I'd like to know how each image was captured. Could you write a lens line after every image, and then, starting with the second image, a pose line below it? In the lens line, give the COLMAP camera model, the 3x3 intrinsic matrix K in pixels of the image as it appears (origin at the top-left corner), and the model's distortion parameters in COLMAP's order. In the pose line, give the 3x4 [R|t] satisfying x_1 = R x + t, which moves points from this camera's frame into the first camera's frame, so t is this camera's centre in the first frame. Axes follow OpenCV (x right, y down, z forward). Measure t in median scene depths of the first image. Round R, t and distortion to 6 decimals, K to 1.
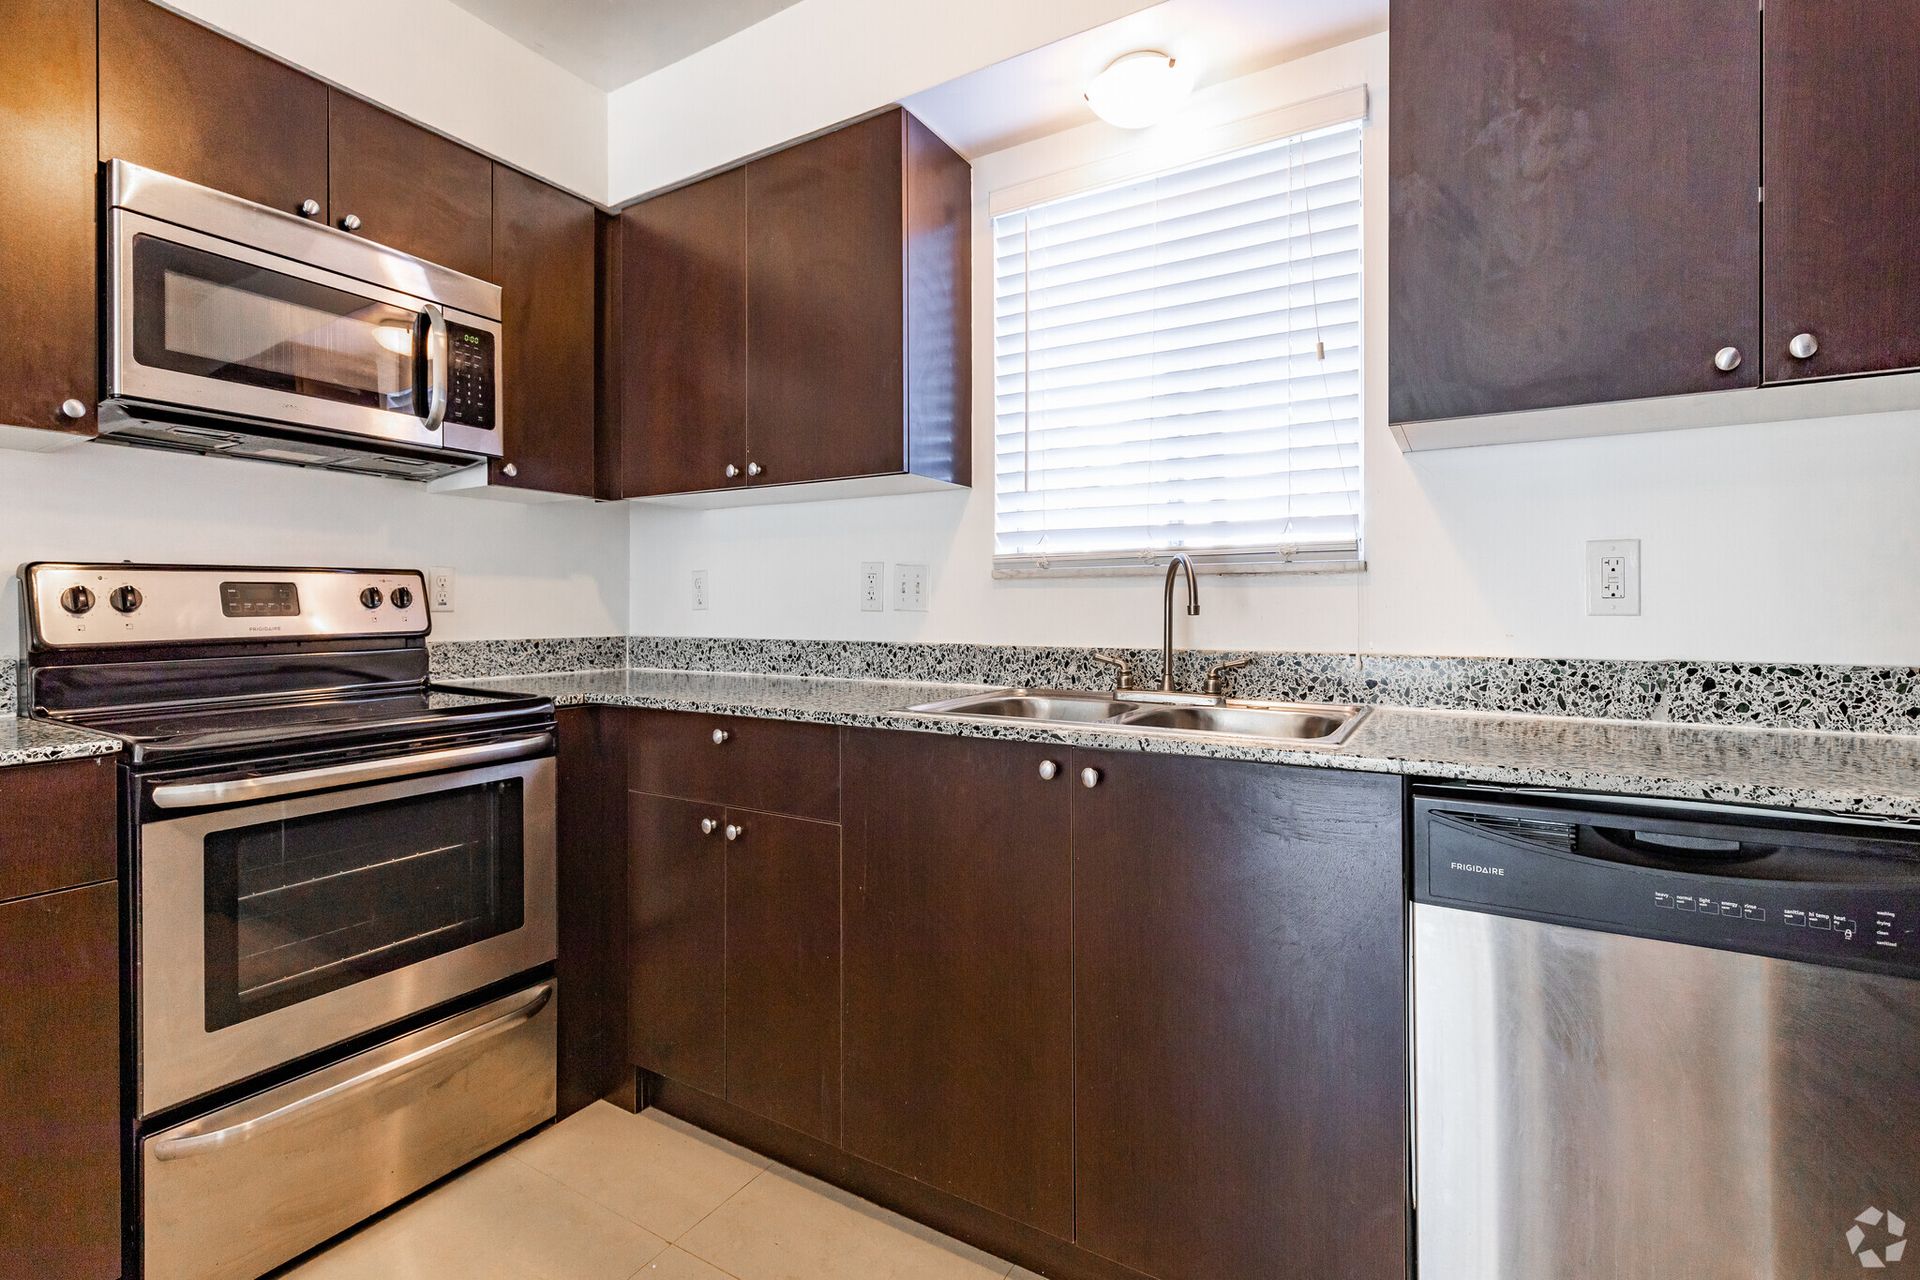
lens RADIAL K [[840.9, 0, 958.3], [0, 840.9, 625.6], [0, 0, 1]] dist [-0.005611, 0.000192]
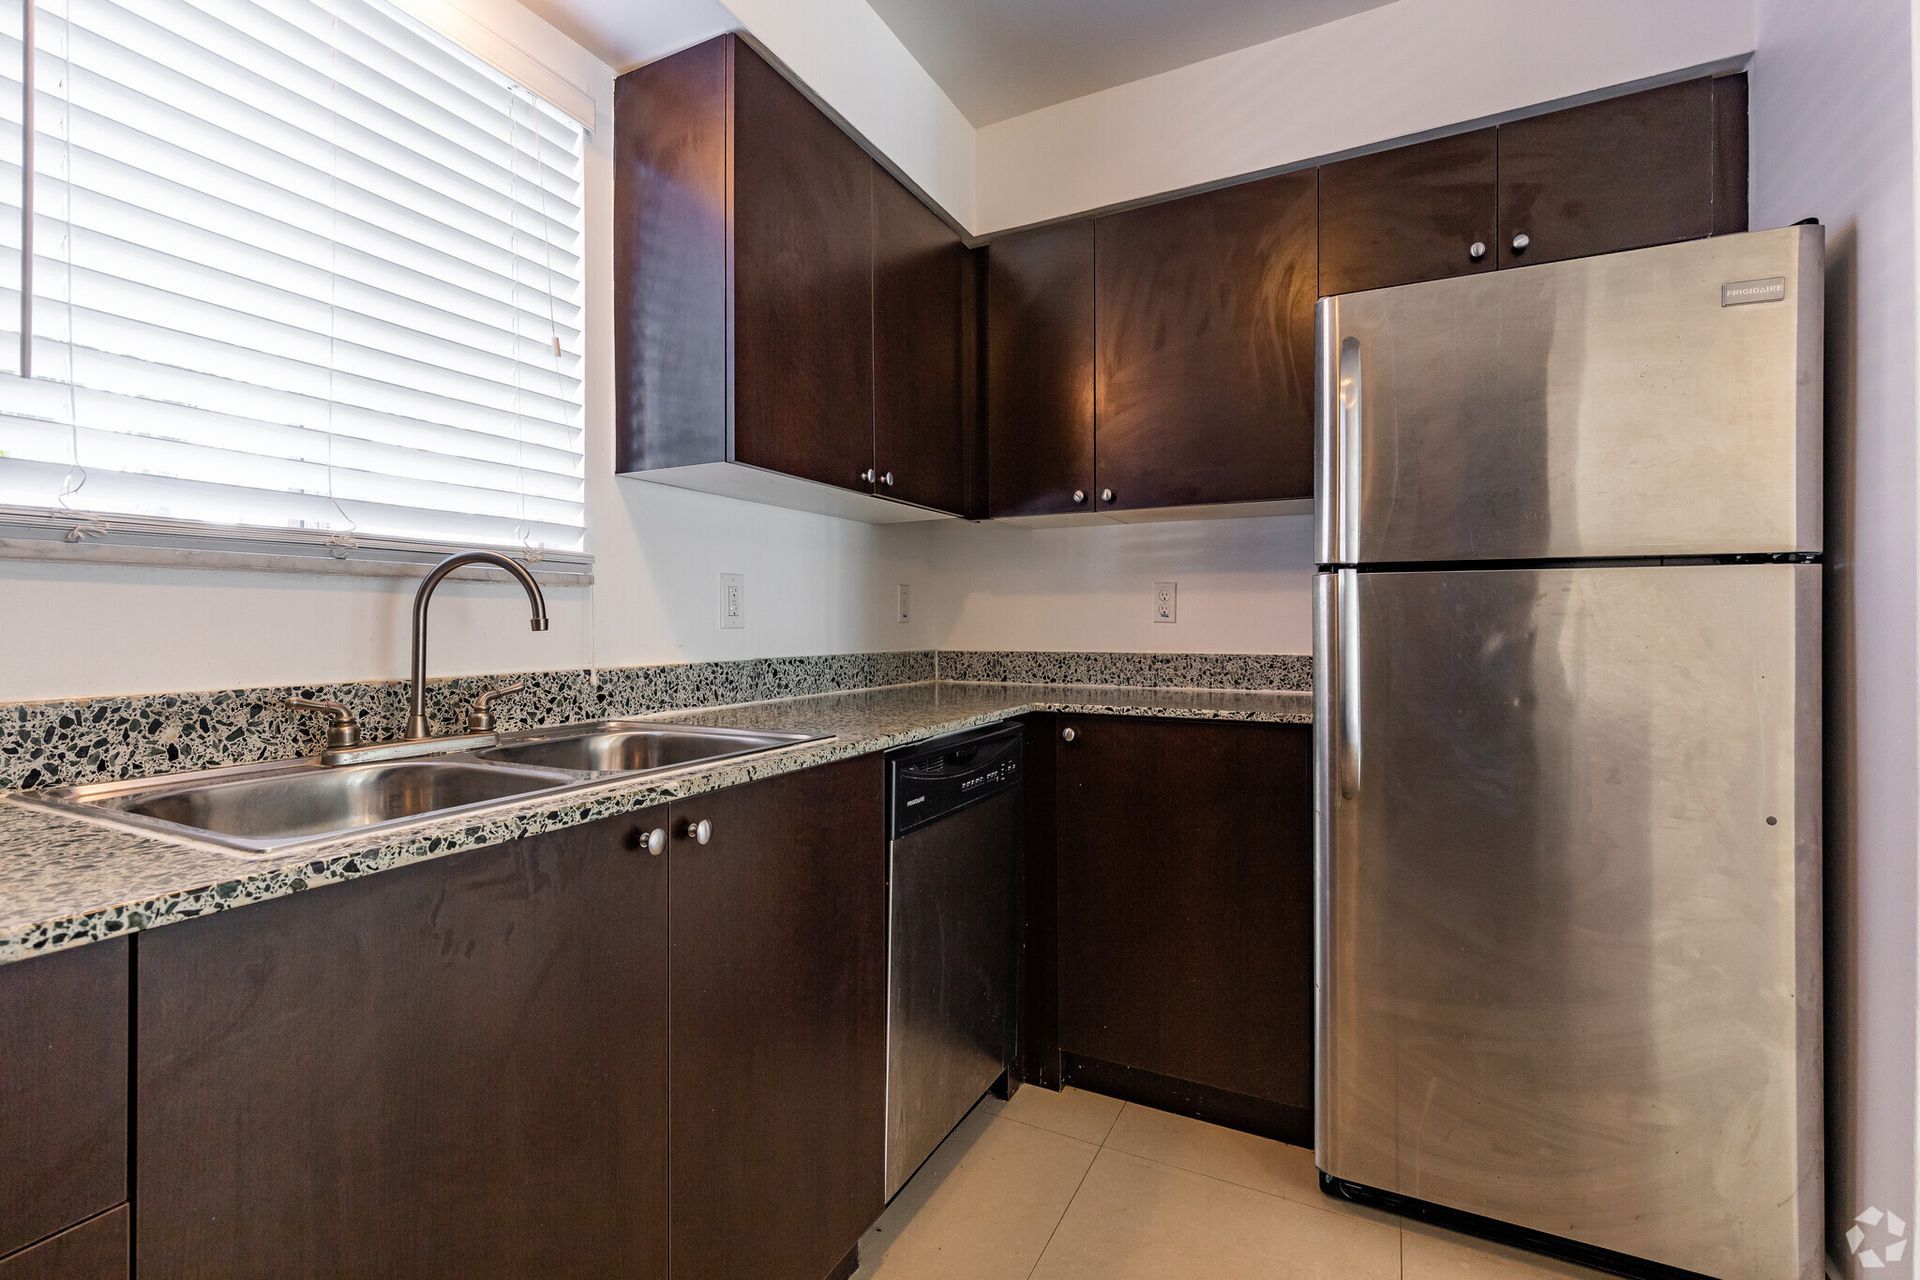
lens RADIAL K [[840.9, 0, 958.9], [0, 840.9, 624.0], [0, 0, 1]] dist [-0.005611, 0.000192]
pose [[-0.087575, -0.002188, 0.996156, -0.566095], [0.015412, 0.999875, 0.003551, -0.016994], [-0.996039, 0.015664, -0.087530, 0.676084]]
